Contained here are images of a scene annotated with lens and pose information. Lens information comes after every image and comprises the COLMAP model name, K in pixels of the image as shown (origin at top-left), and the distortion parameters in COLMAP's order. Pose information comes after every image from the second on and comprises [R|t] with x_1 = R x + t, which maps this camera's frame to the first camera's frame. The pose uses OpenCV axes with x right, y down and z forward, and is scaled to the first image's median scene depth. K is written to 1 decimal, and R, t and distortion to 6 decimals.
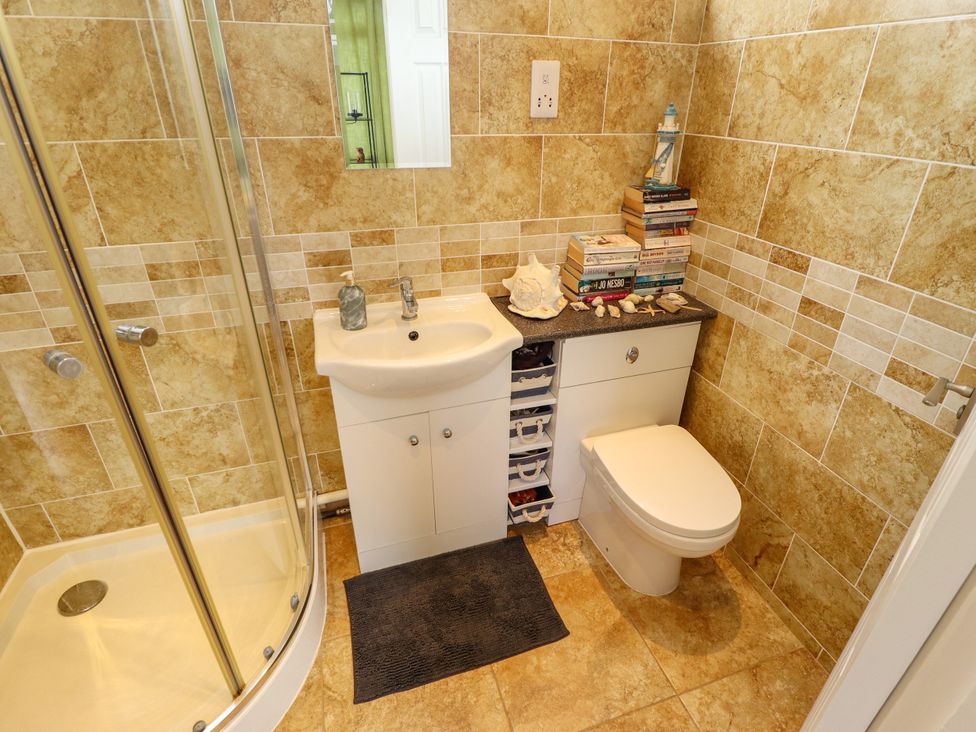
lens RADIAL K [[509.2, 0, 491.3], [0, 509.2, 364.4], [0, 0, 1]] dist [-0.000822, -0.012747]
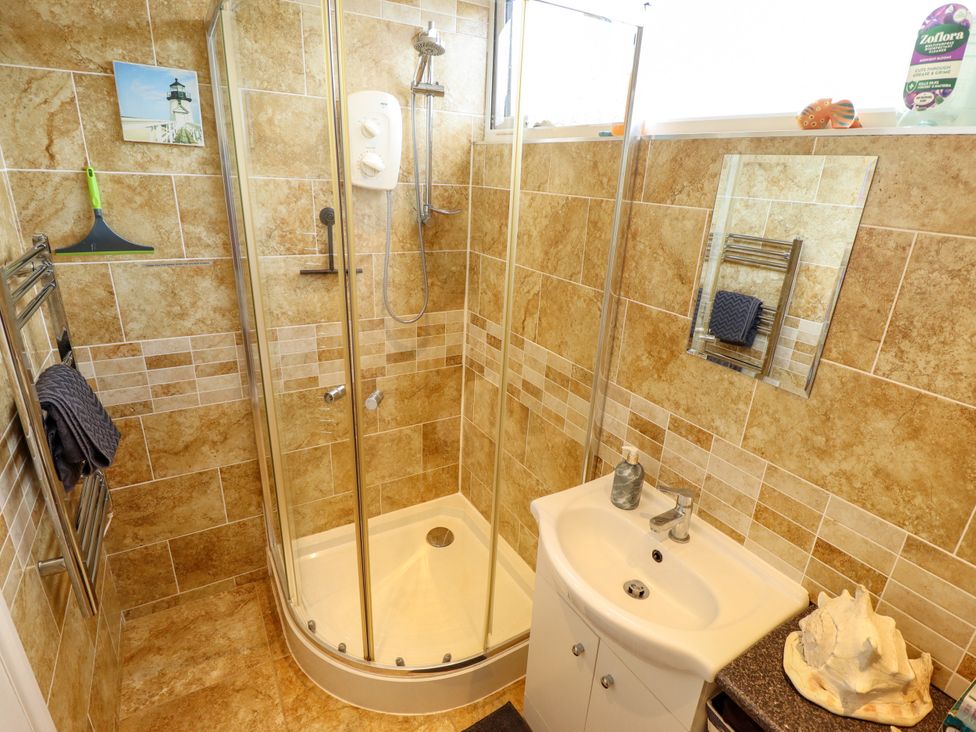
lens RADIAL K [[509.2, 0, 488.6], [0, 509.2, 366.1], [0, 0, 1]] dist [-0.000822, -0.012747]
pose [[0.216521, 0.346329, -0.912784, 0.454849], [-0.492833, 0.845864, 0.204034, -0.371105], [0.842754, 0.405673, 0.353830, 0.401871]]
